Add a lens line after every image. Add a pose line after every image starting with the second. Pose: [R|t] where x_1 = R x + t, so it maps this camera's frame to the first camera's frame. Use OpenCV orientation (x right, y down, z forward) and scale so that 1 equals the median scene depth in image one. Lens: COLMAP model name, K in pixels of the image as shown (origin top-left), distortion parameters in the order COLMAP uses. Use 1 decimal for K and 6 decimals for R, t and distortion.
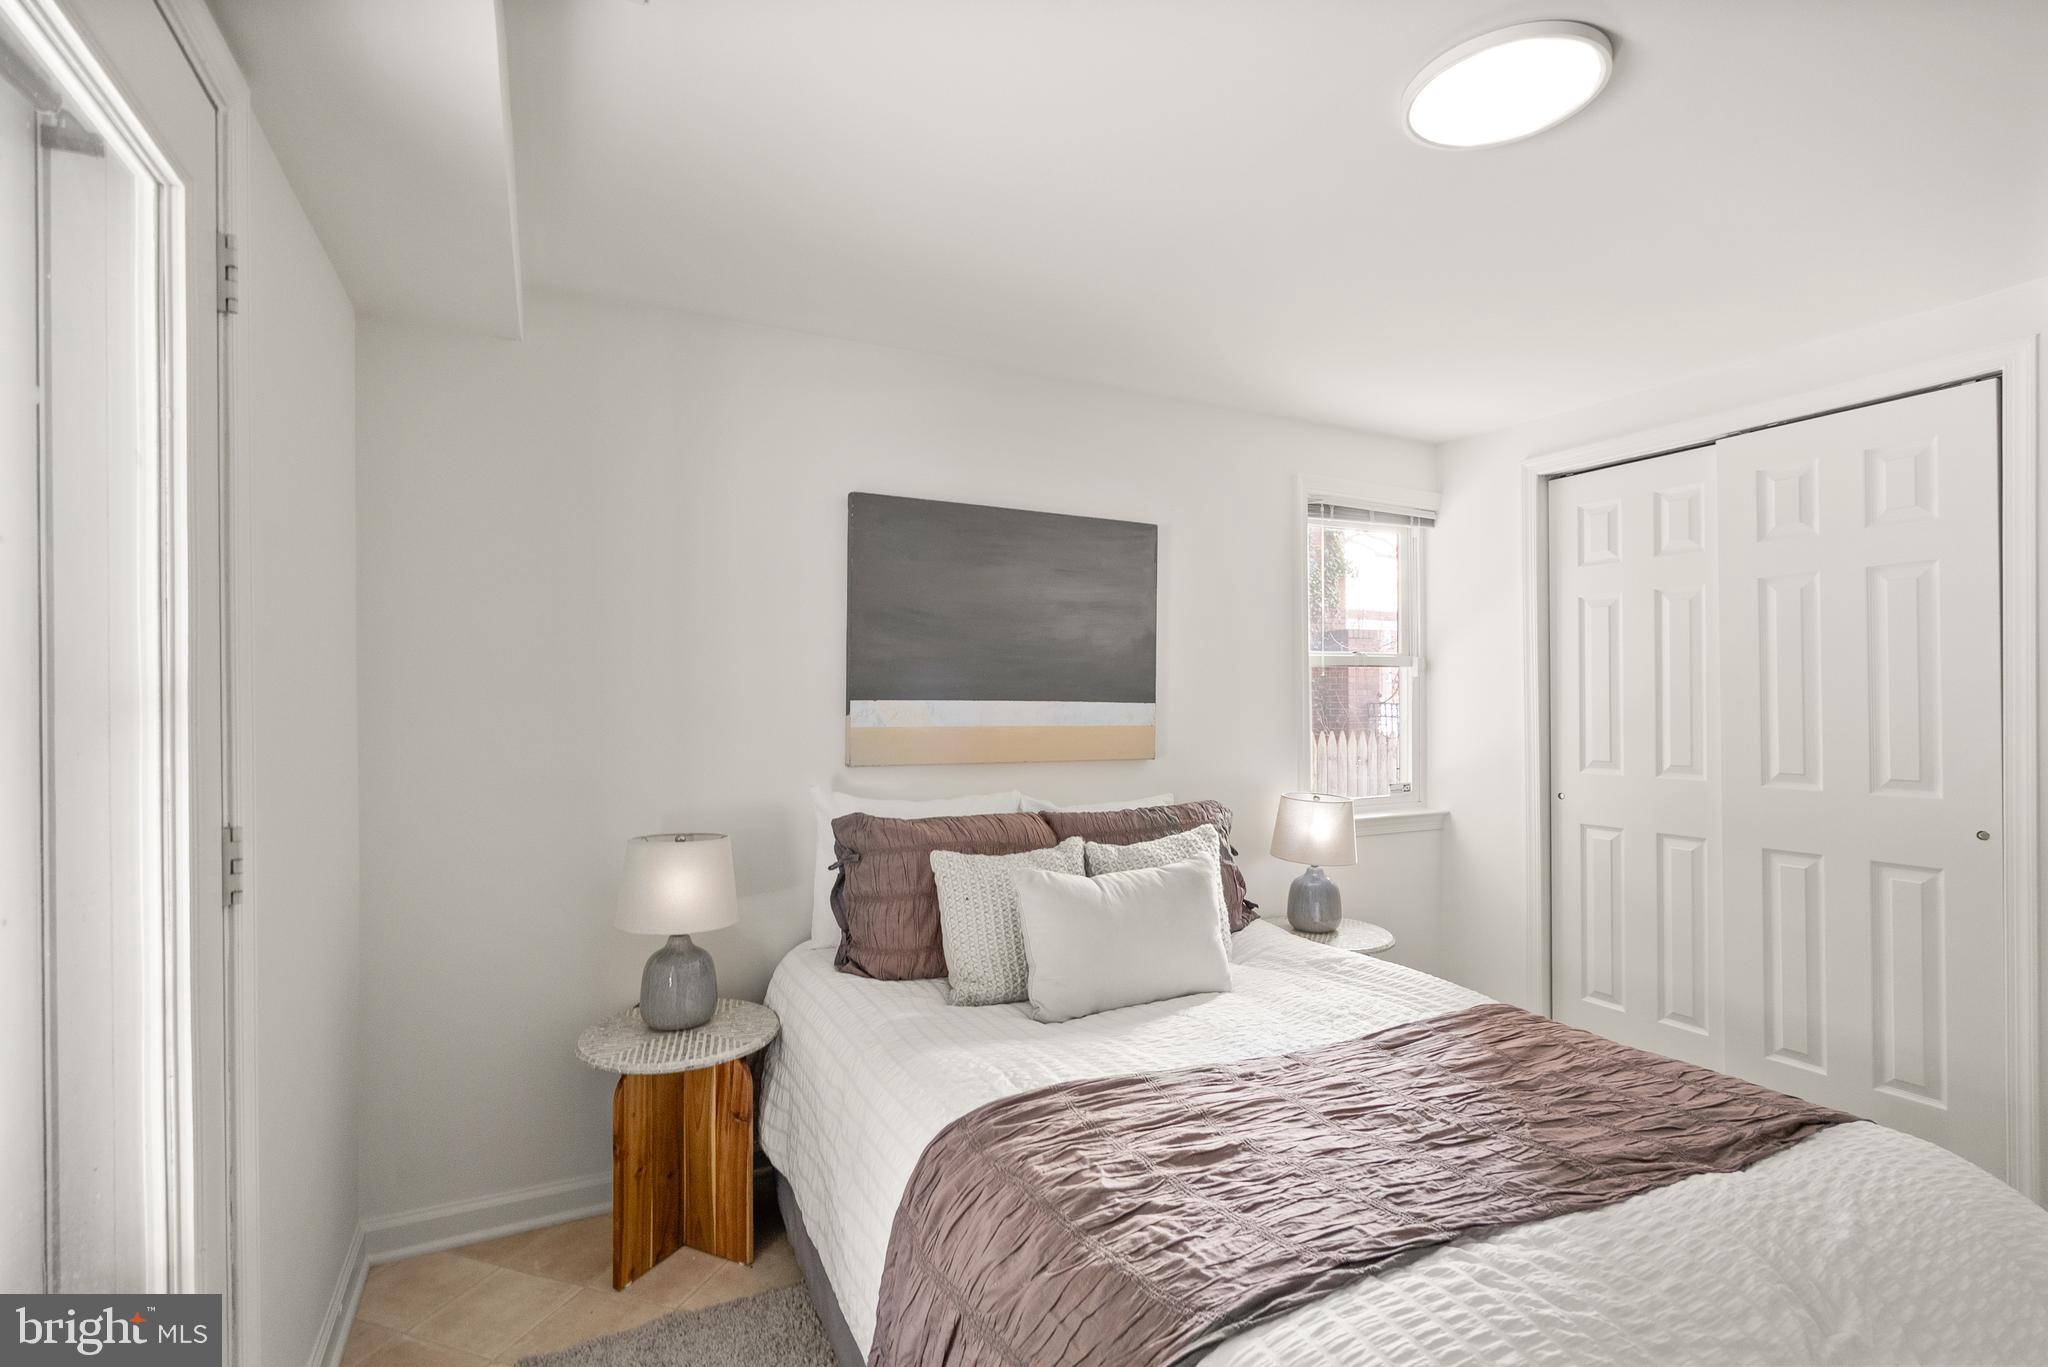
lens RADIAL K [[939.5, 0, 1021.1], [0, 939.5, 684.9], [0, 0, 1]] dist [-0.000013, 0.000148]
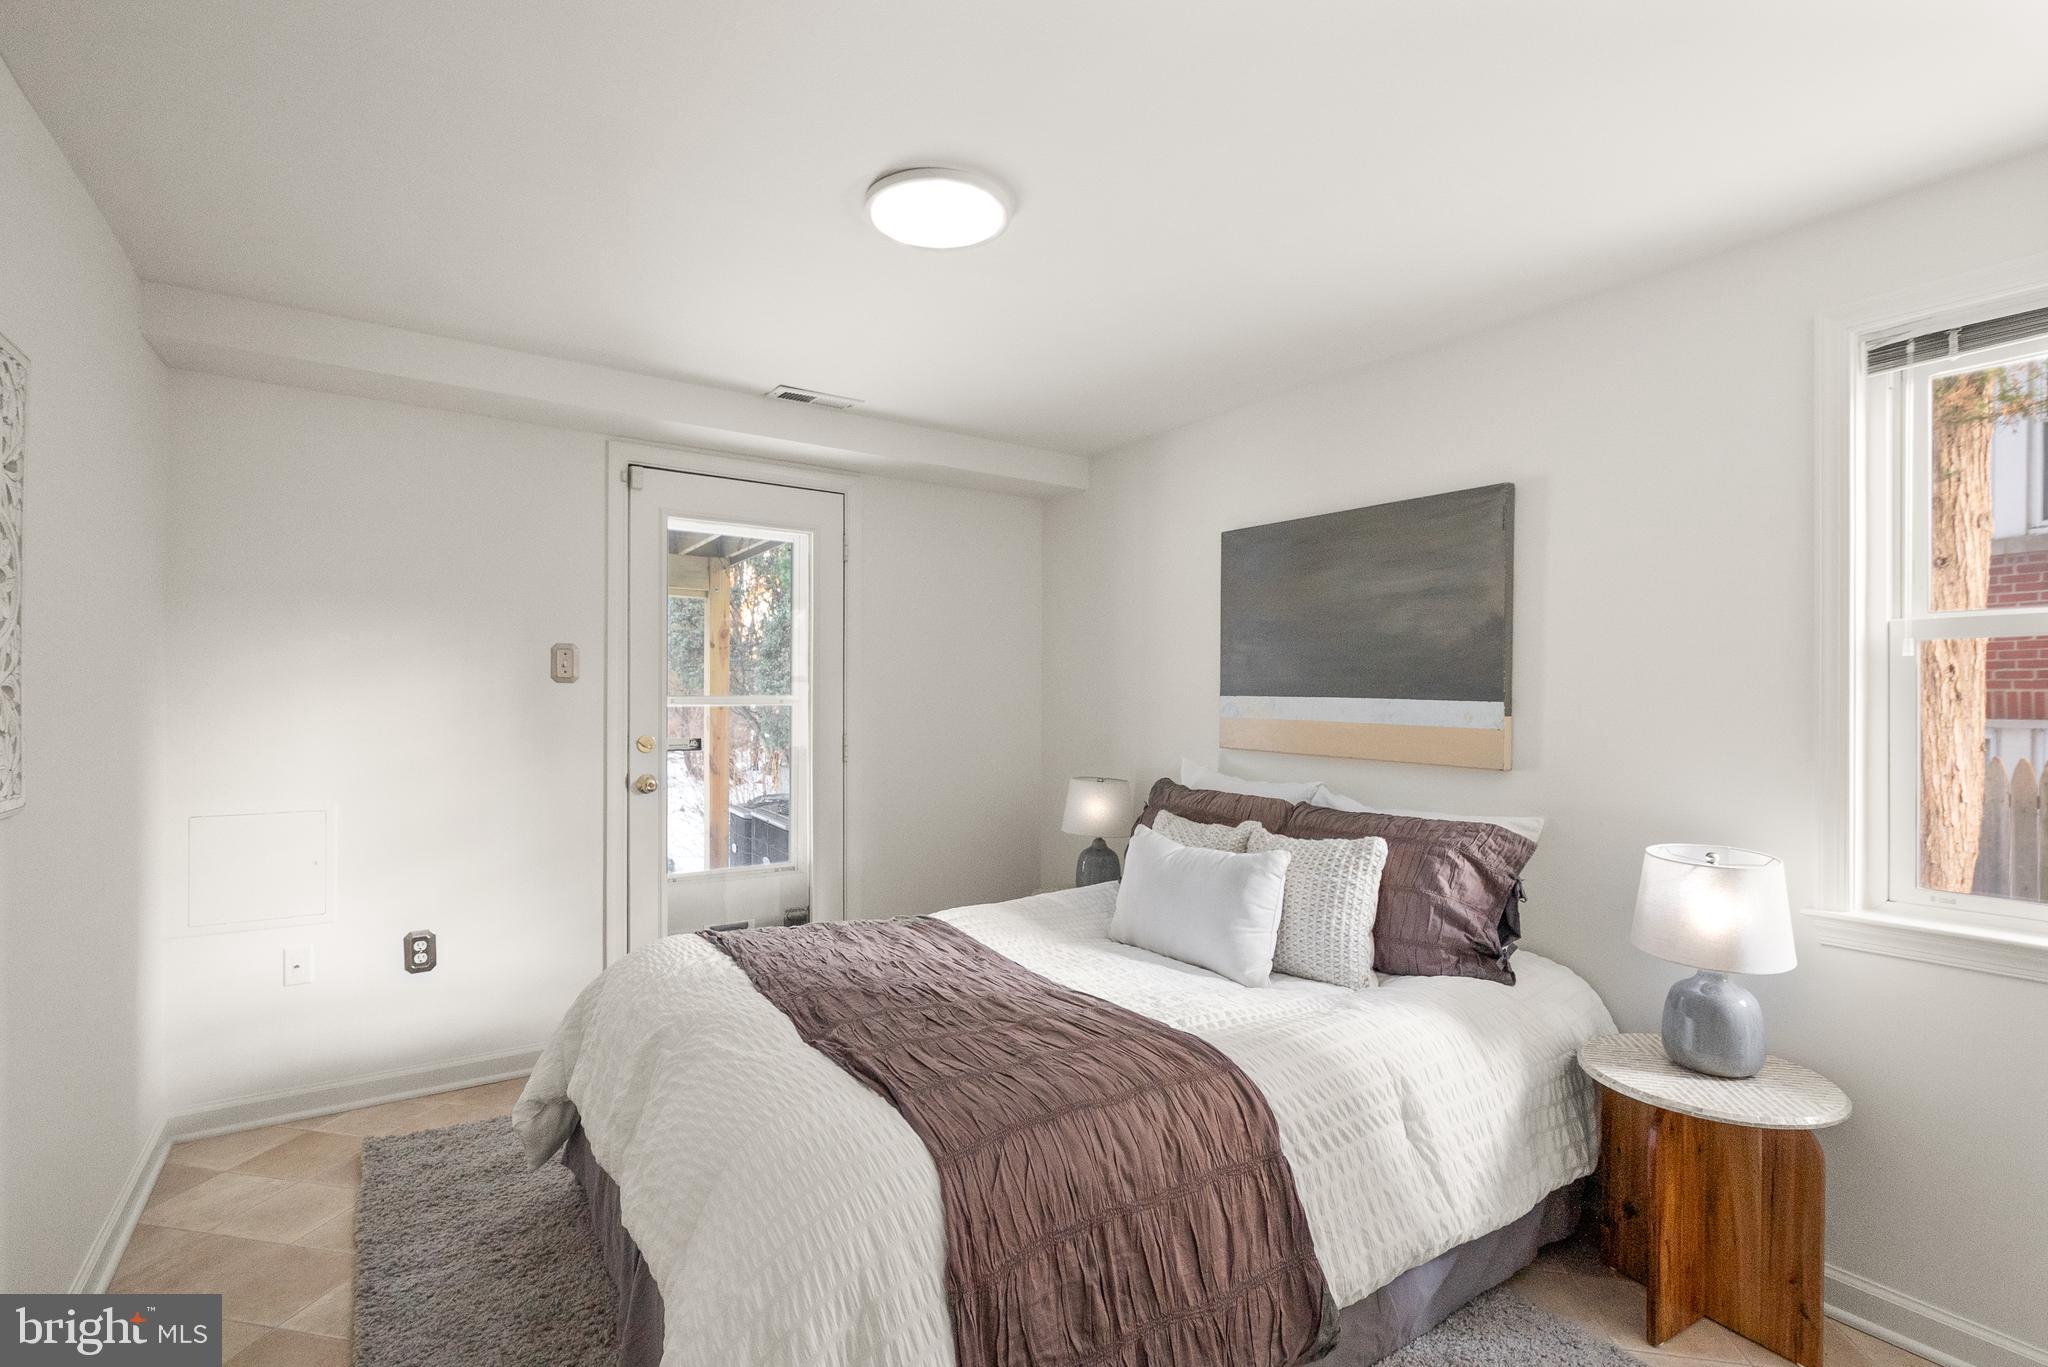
lens RADIAL K [[954.1, 0, 1021.7], [0, 954.1, 704.2], [0, 0, 1]] dist [0.001165, 0.000248]
pose [[0.126757, 0.010665, -0.991877, 1.042283], [0.001521, 0.999939, 0.010946, 0.012331], [0.991933, -0.002896, 0.126733, 0.552914]]
